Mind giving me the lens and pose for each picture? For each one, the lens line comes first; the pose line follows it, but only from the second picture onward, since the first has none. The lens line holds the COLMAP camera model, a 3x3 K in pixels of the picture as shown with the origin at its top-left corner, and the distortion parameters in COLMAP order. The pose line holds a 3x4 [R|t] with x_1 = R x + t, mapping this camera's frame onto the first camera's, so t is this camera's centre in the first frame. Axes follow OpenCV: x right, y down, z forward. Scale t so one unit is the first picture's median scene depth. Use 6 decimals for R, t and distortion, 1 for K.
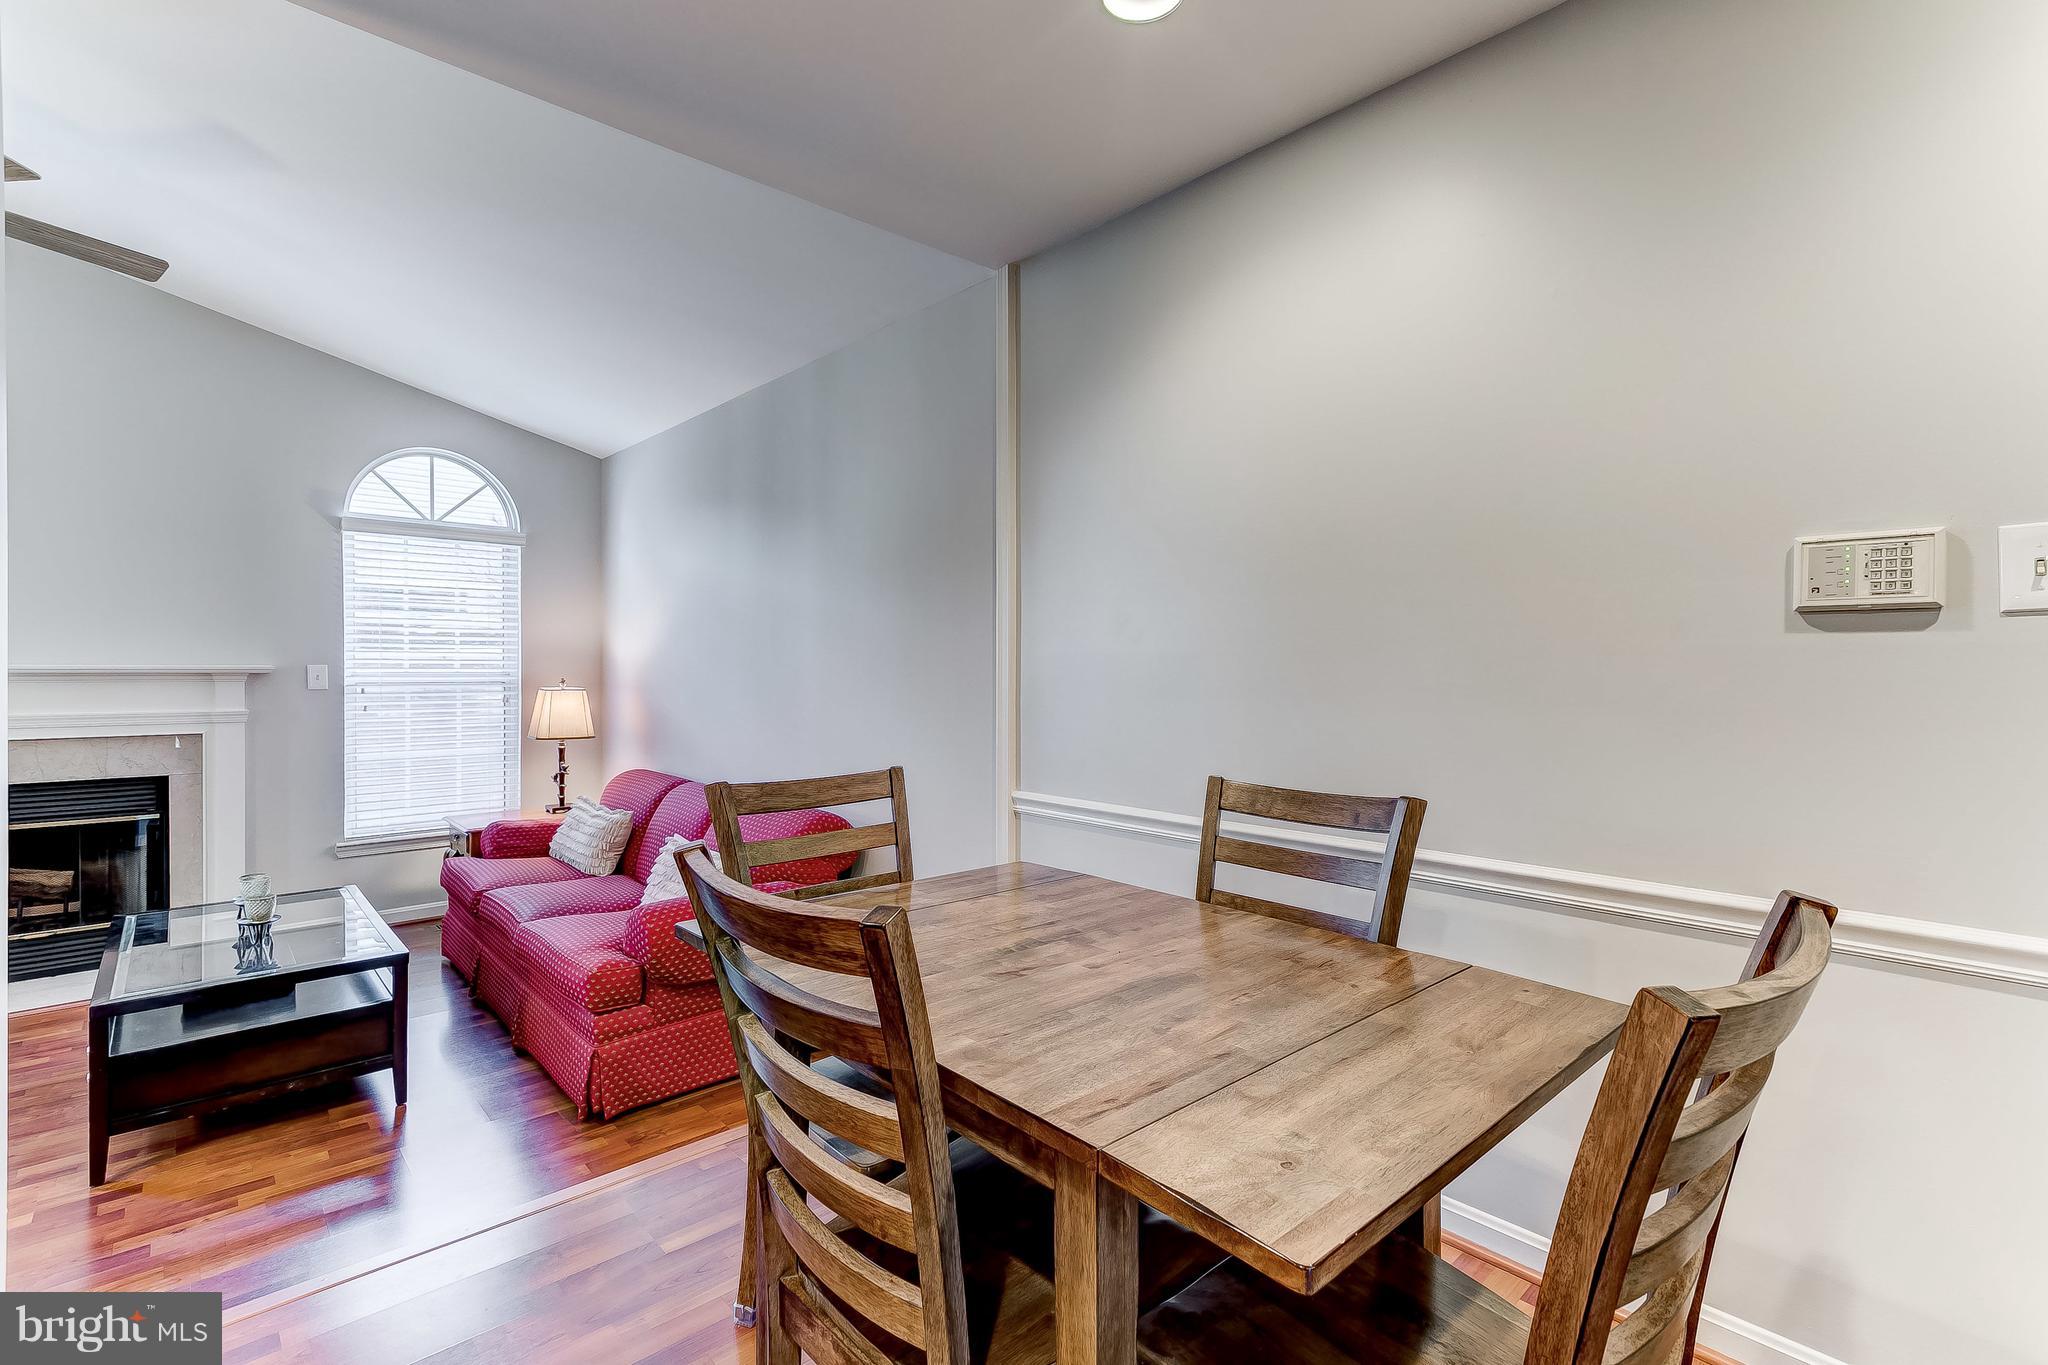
lens RADIAL K [[924.5, 0, 1005.6], [0, 924.5, 675.7], [0, 0, 1]] dist [0.002539, 0.000227]
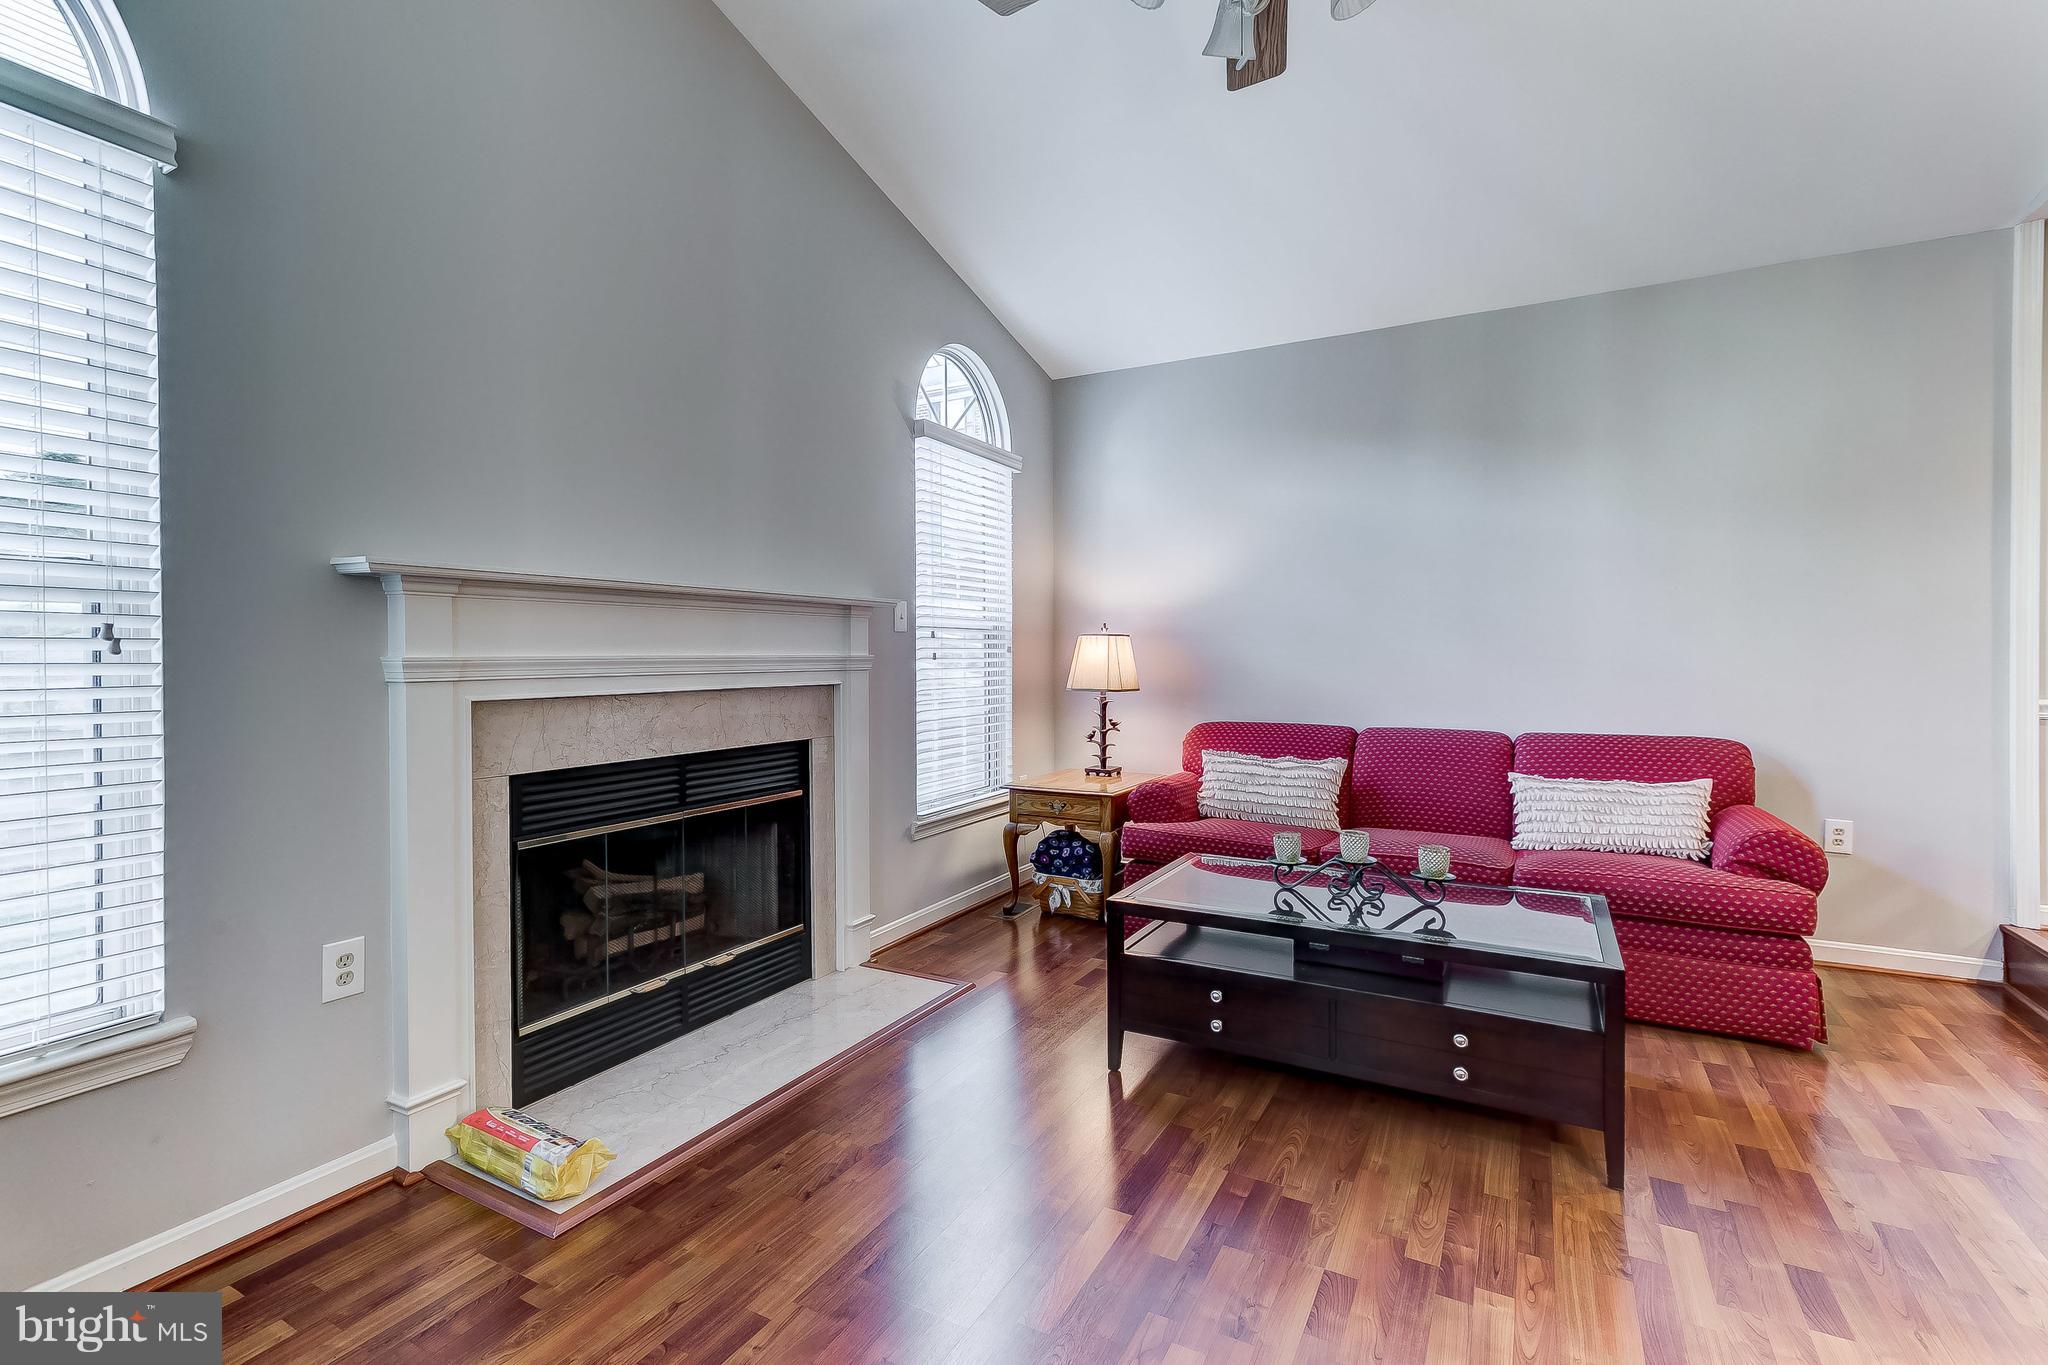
lens RADIAL K [[929.2, 0, 1026.9], [0, 929.2, 665.5], [0, 0, 1]] dist [0.005008, 0.000429]
pose [[0.941573, -0.007586, 0.336725, -0.911630], [0.006516, 0.999969, 0.004310, 0.041486], [-0.336747, -0.001864, 0.941593, 0.202913]]
